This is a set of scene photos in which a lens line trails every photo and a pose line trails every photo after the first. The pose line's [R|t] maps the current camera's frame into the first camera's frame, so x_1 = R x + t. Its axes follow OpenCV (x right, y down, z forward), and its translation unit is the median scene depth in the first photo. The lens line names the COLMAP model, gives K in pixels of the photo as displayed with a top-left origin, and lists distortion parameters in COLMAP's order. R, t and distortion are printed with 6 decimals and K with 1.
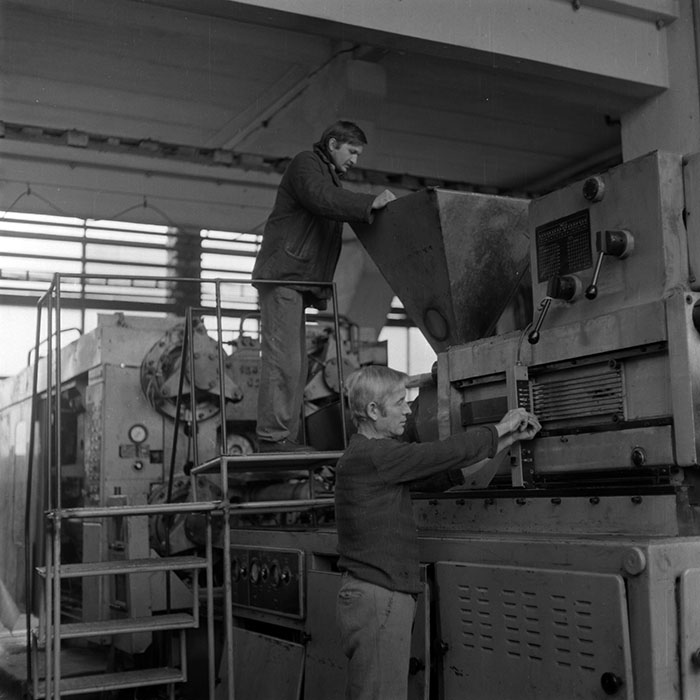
lens RADIAL K [[1062.0, 0, 350.0], [0, 1062.0, 350.0], [0, 0, 1]] dist [0.044902, -0.137338]
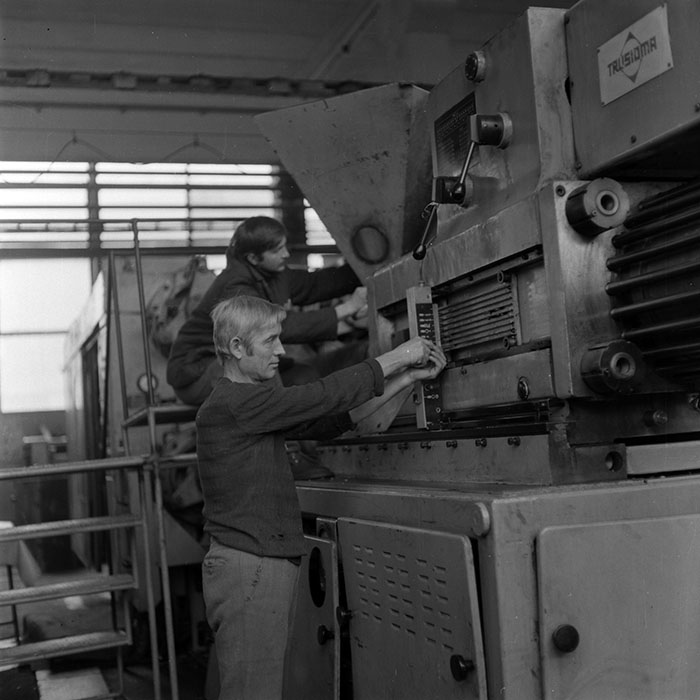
lens RADIAL K [[1070.1, 0, 350.0], [0, 1070.1, 350.0], [0, 0, 1]] dist [0.007317, 0.005388]
pose [[0.988108, -0.059247, -0.141887, 0.238122], [0.067947, 0.996044, 0.057269, 0.013206], [0.137932, -0.066229, 0.988225, 0.155121]]
